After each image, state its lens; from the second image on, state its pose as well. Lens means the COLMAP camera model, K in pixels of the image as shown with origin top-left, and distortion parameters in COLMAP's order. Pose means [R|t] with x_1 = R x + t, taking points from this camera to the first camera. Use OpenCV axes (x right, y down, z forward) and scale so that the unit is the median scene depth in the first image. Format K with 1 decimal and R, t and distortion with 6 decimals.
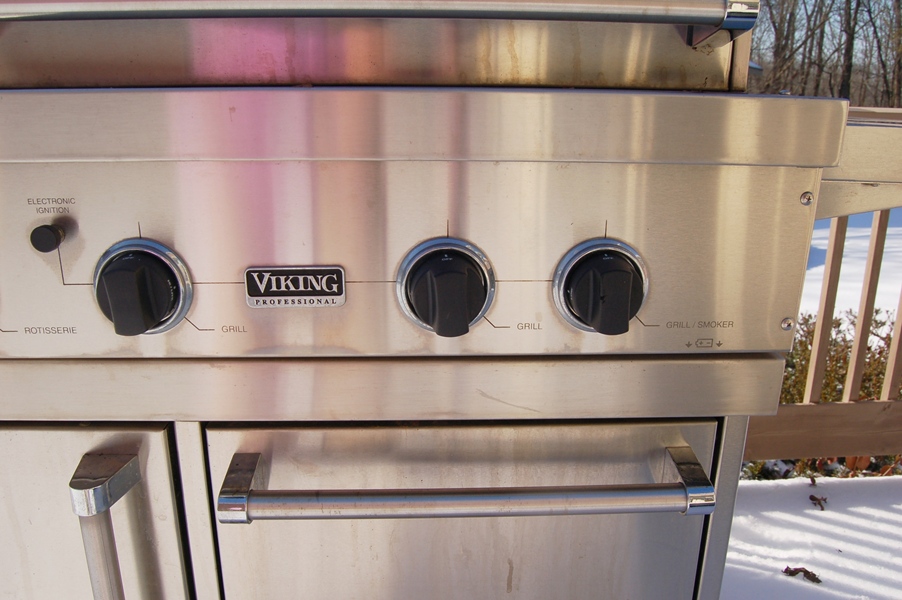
lens RADIAL K [[715.5, 0, 451.0], [0, 715.5, 300.0], [0, 0, 1]] dist [-0.081379, 0.007191]
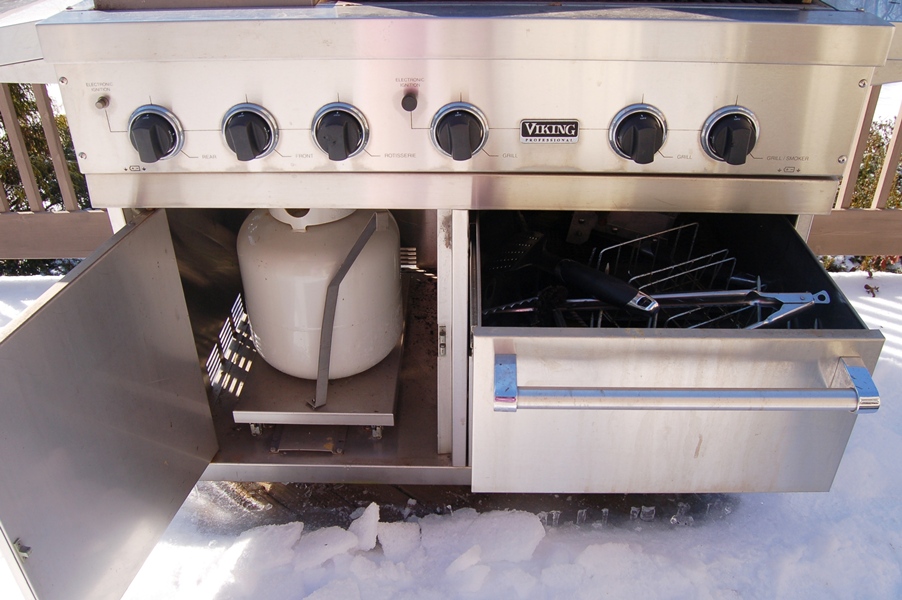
lens RADIAL K [[765.9, 0, 451.0], [0, 765.9, 300.0], [0, 0, 1]] dist [-0.093295, 0.019594]
pose [[0.997165, 0.026275, -0.070512, -0.313236], [-0.005955, 0.961676, 0.274125, -0.127404], [0.075013, -0.272928, 0.959106, -0.863884]]
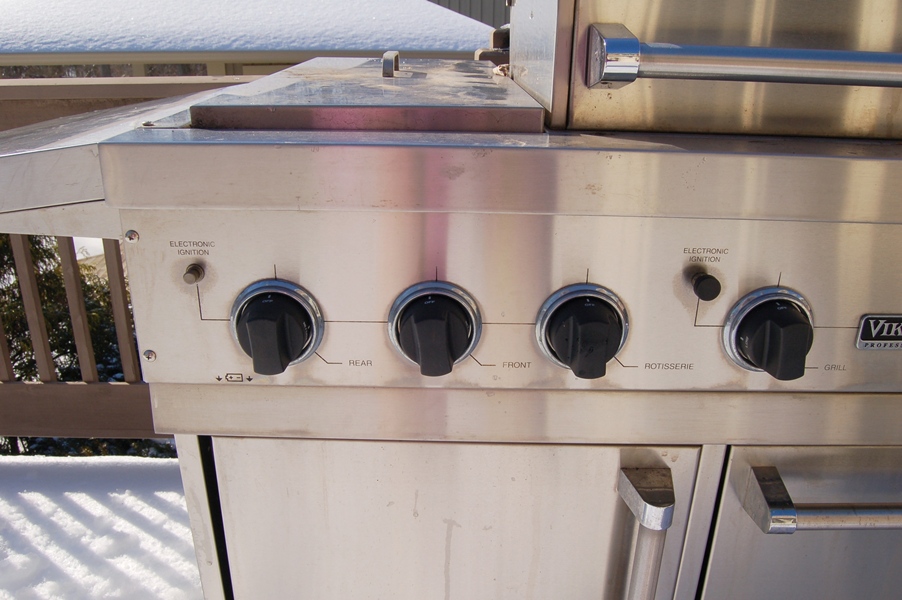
lens RADIAL K [[715.5, 0, 451.0], [0, 715.5, 300.0], [0, 0, 1]] dist [-0.081379, 0.007191]
pose [[0.998709, 0.024931, -0.044257, -0.865677], [-0.021110, 0.996174, 0.084800, -0.143607], [0.046201, -0.083756, 0.995415, -0.092820]]
